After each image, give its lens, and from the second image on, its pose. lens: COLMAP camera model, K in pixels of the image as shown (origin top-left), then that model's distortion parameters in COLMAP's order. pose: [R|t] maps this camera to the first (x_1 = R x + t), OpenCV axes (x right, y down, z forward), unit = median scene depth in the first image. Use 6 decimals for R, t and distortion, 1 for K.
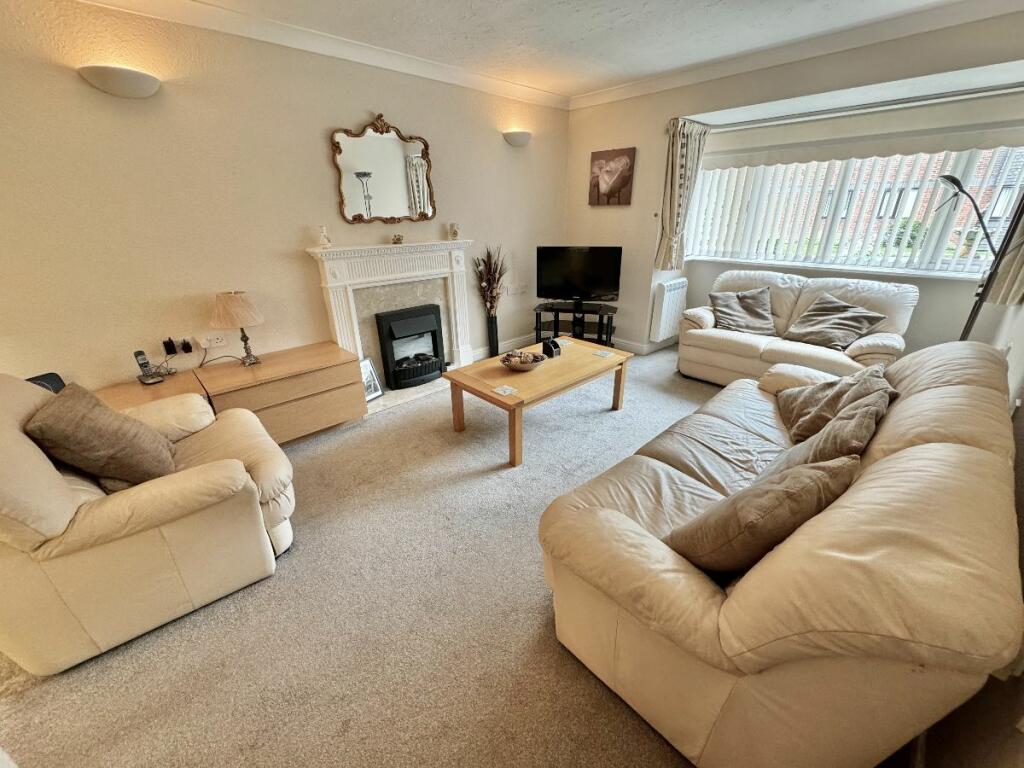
lens RADIAL K [[406.3, 0, 531.2], [0, 406.3, 388.3], [0, 0, 1]] dist [0.016350, -0.000048]
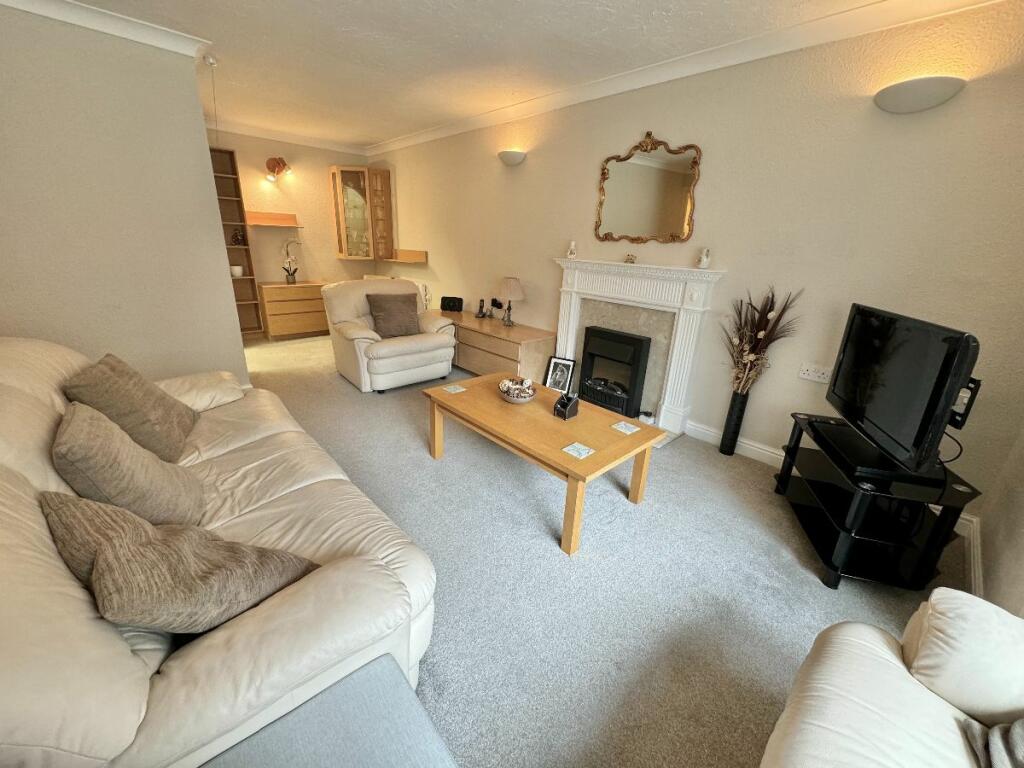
lens RADIAL K [[406.0, 0, 508.5], [0, 406.0, 381.1], [0, 0, 1]] dist [-0.002459, -0.000095]
pose [[-0.034512, 0.329240, -0.943615, 0.570258], [-0.444055, 0.840807, 0.309610, -0.251763], [0.895335, 0.429702, 0.117183, 0.652836]]
